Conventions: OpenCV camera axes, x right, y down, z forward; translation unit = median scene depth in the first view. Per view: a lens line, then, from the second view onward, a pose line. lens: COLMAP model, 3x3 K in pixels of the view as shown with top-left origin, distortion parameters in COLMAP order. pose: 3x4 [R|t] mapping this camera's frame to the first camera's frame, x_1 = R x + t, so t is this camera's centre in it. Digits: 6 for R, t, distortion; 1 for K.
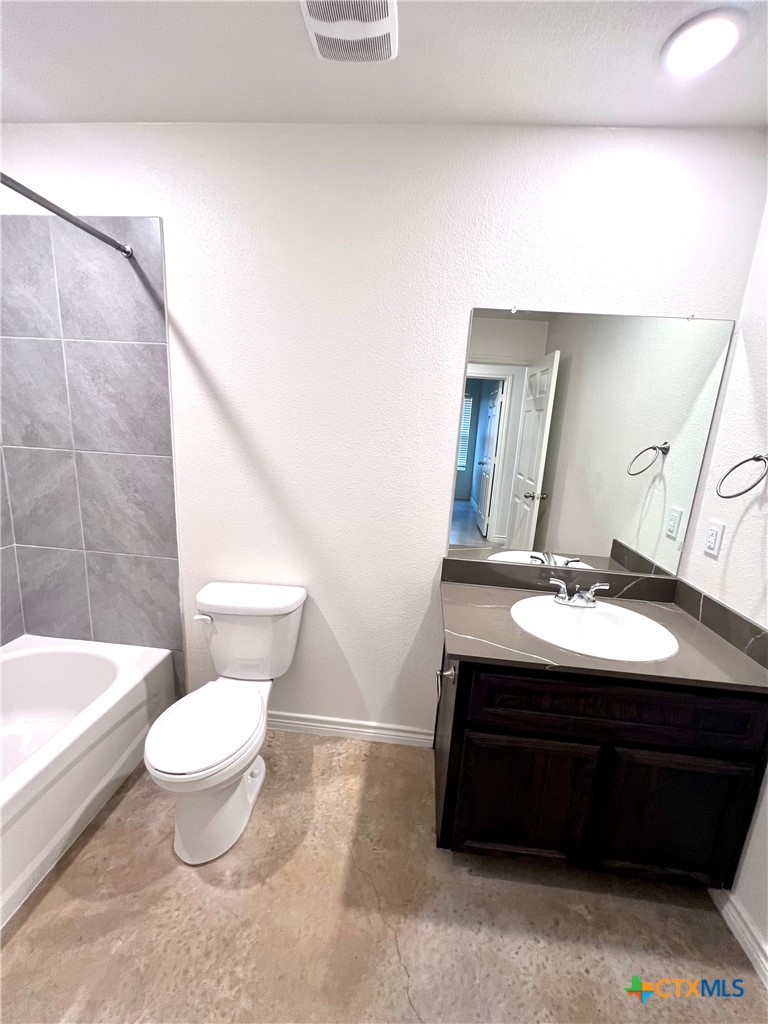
lens RADIAL K [[411.1, 0, 387.2], [0, 411.1, 510.1], [0, 0, 1]] dist [-0.003426, 0.000900]
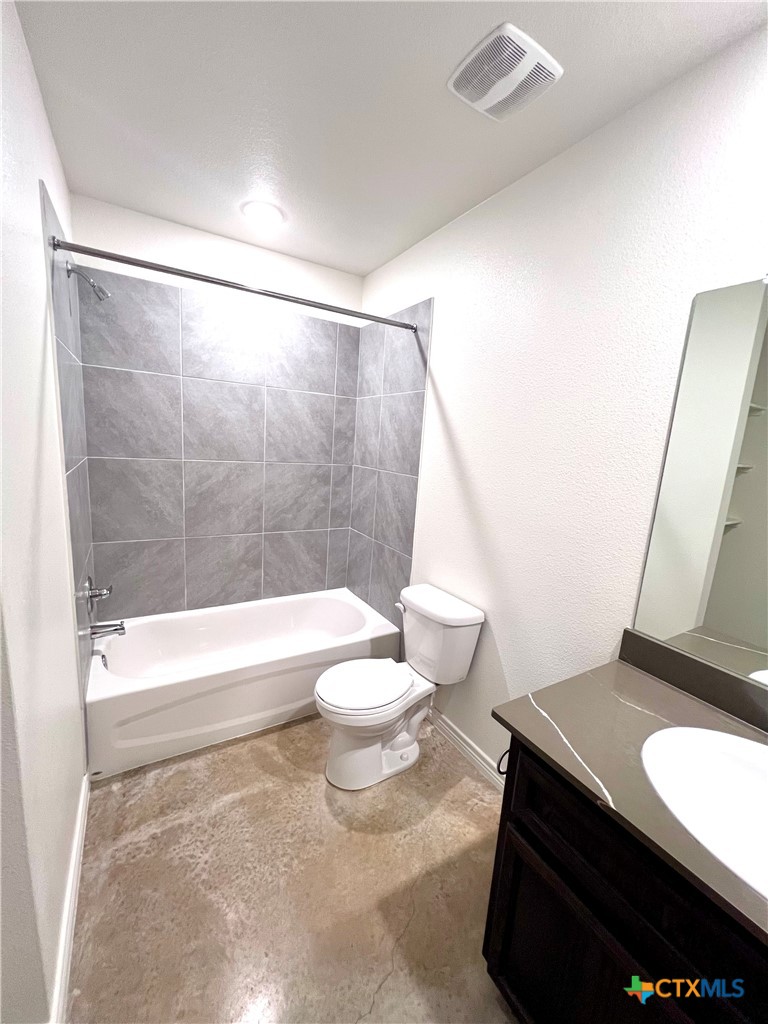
lens RADIAL K [[411.1, 0, 387.9], [0, 411.1, 510.4], [0, 0, 1]] dist [-0.003426, 0.000900]
pose [[0.592508, 0.118023, -0.796872, 0.474203], [-0.197841, 0.980232, -0.001923, -0.007627], [0.780892, 0.158794, 0.604145, 0.184921]]
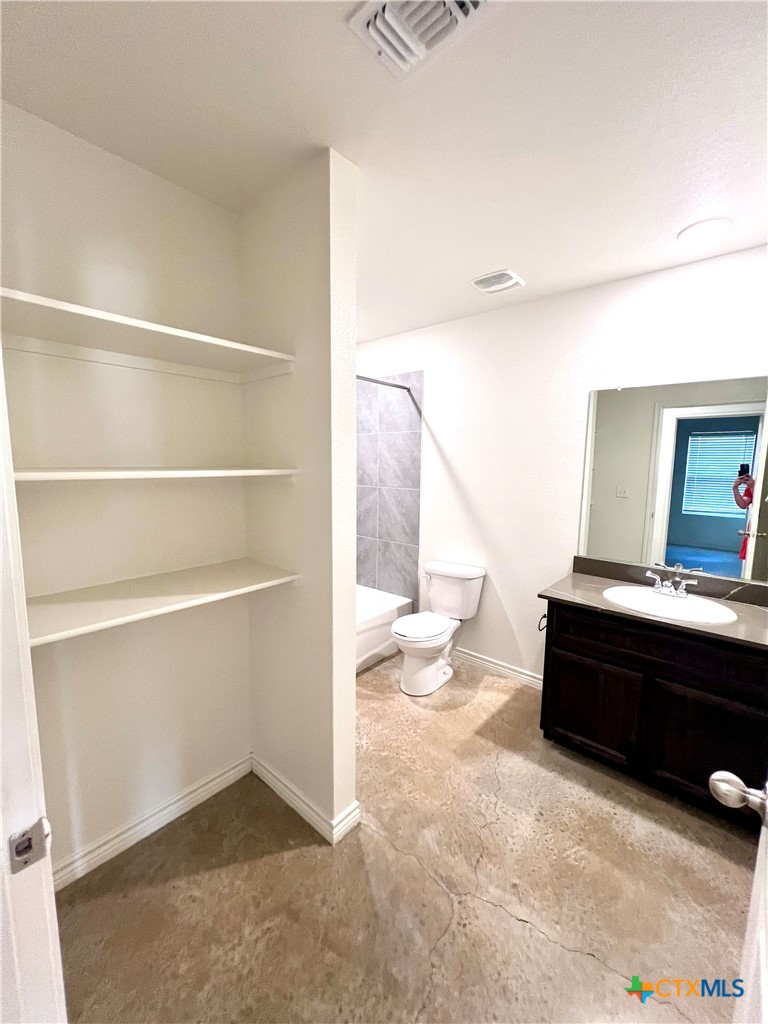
lens RADIAL K [[411.1, 0, 389.0], [0, 411.1, 508.6], [0, 0, 1]] dist [-0.003426, 0.000900]
pose [[0.812584, 0.016897, -0.582600, 0.471073], [-0.088307, 0.991609, -0.094407, 0.153451], [0.576116, 0.128161, 0.807258, -0.599808]]
